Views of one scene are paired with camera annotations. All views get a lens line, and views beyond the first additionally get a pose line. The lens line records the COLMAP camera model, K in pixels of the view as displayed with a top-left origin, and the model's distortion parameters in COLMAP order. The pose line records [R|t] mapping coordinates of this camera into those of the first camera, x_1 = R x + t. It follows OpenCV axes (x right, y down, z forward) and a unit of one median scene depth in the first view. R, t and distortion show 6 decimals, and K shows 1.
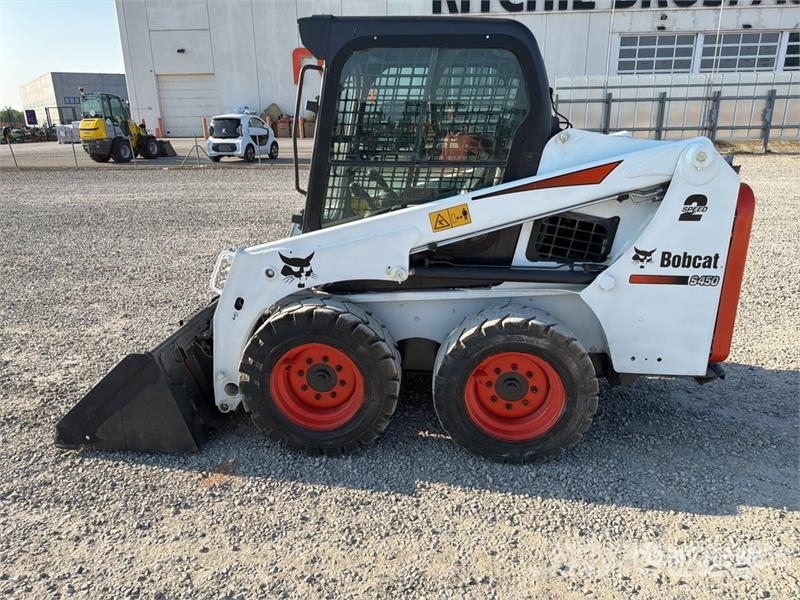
lens RADIAL K [[568.9, 0, 399.0], [0, 568.9, 297.1], [0, 0, 1]] dist [0.076109, -0.114041]
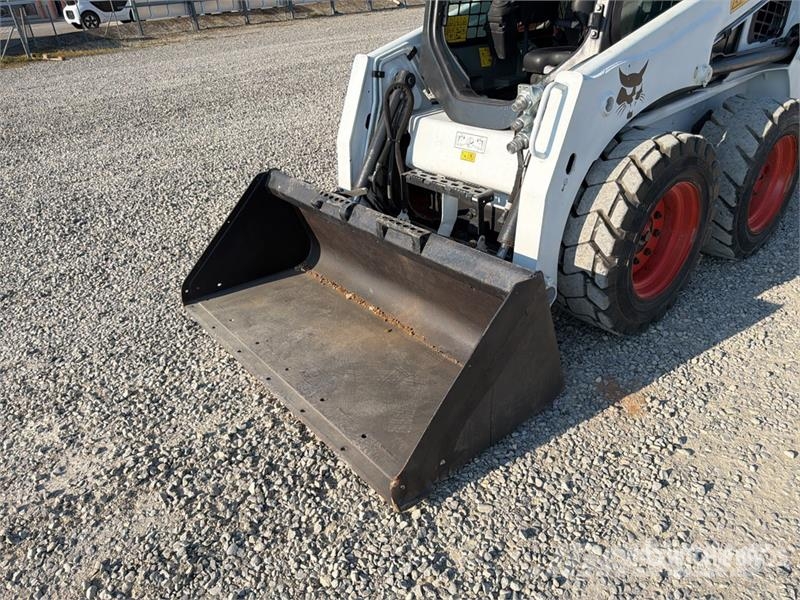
lens RADIAL K [[564.2, 0, 404.6], [0, 564.2, 300.4], [0, 0, 1]] dist [0.023565, -0.029423]
pose [[0.710236, -0.374774, 0.595911, -0.895021], [0.258347, 0.926206, 0.274589, -0.074033], [-0.654845, -0.041072, 0.754646, 0.646436]]
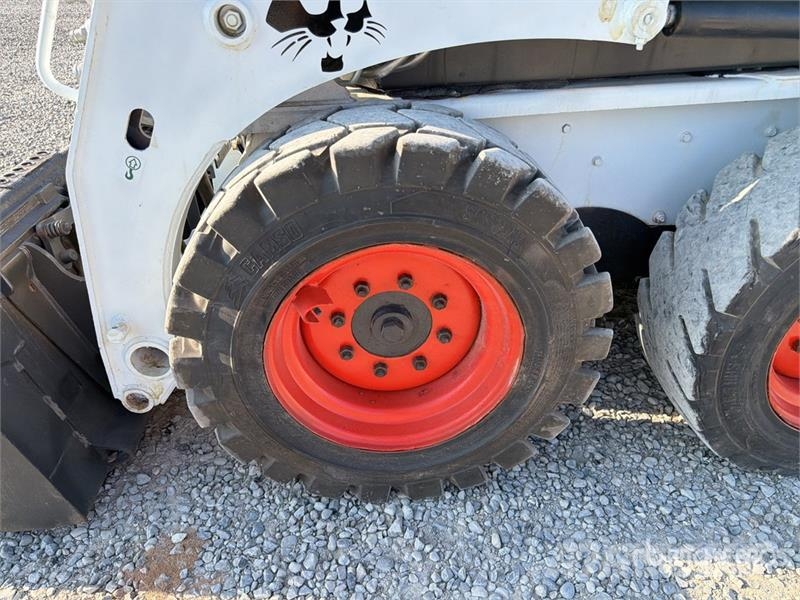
lens RADIAL K [[568.9, 0, 399.0], [0, 568.9, 297.1], [0, 0, 1]] dist [0.076109, -0.114041]
pose [[0.987209, -0.071128, 0.142688, -0.192349], [0.032965, 0.966692, 0.253810, 0.026057], [-0.155988, -0.245860, 0.956672, 0.658735]]
